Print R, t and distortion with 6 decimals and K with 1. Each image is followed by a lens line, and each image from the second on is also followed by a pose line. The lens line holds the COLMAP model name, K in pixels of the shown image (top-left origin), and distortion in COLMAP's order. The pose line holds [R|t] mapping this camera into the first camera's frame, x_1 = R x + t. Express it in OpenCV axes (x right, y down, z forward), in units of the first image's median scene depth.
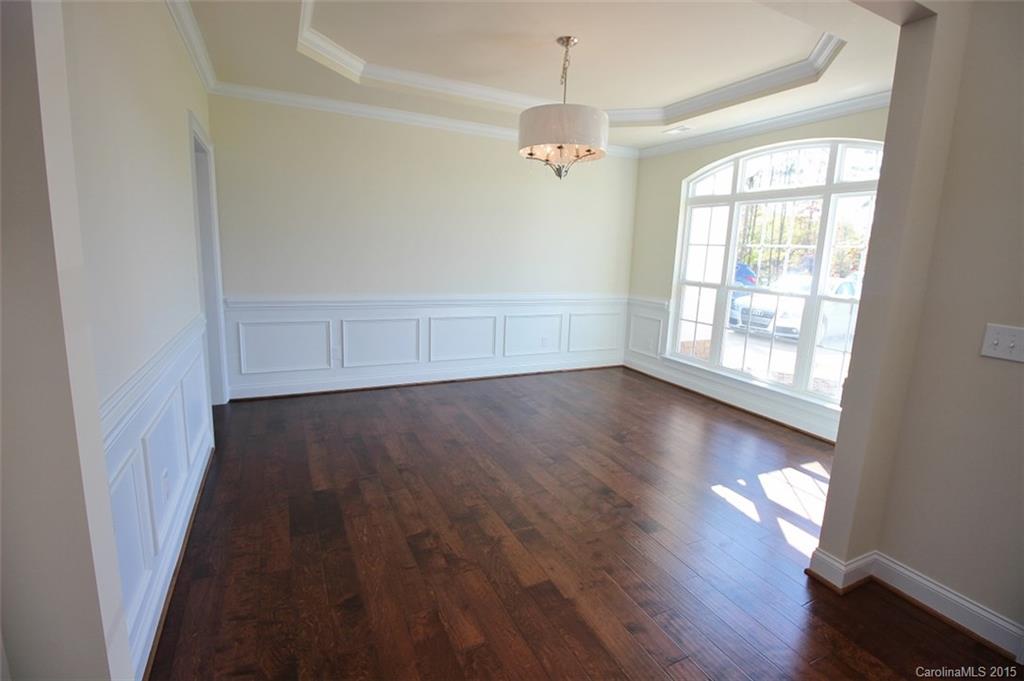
lens RADIAL K [[473.3, 0, 513.0], [0, 473.3, 340.9], [0, 0, 1]] dist [-0.005167, -0.009633]
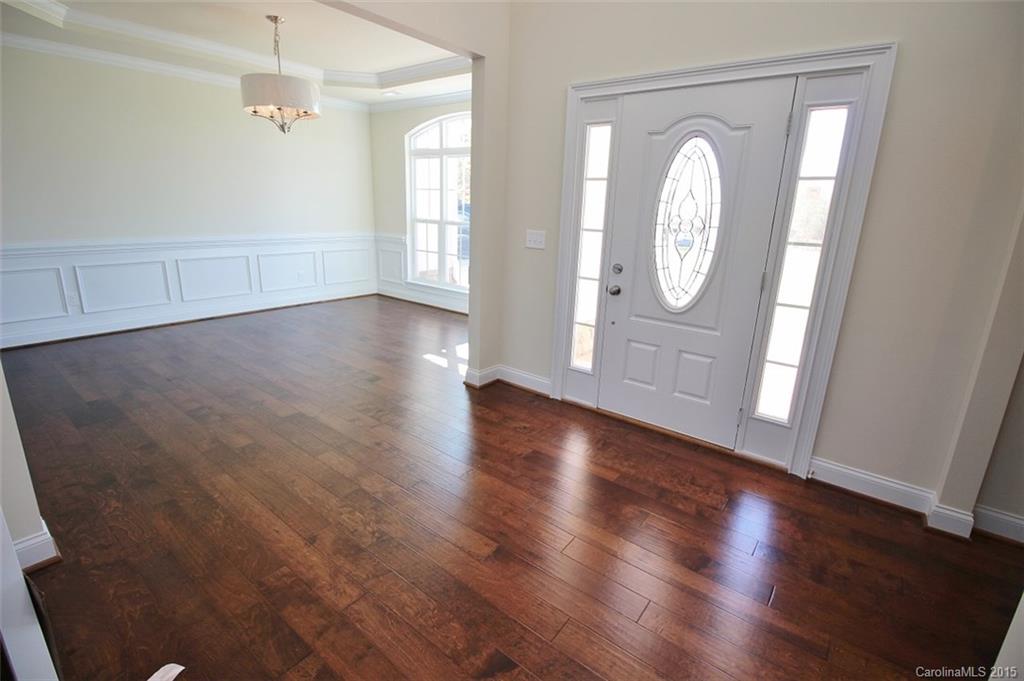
lens RADIAL K [[473.3, 0, 514.9], [0, 473.3, 334.8], [0, 0, 1]] dist [-0.005167, -0.009633]
pose [[0.898078, -0.124685, 0.421794, 0.053232], [0.083743, 0.989908, 0.114318, 0.085507], [-0.431791, -0.067344, 0.899456, -0.395247]]
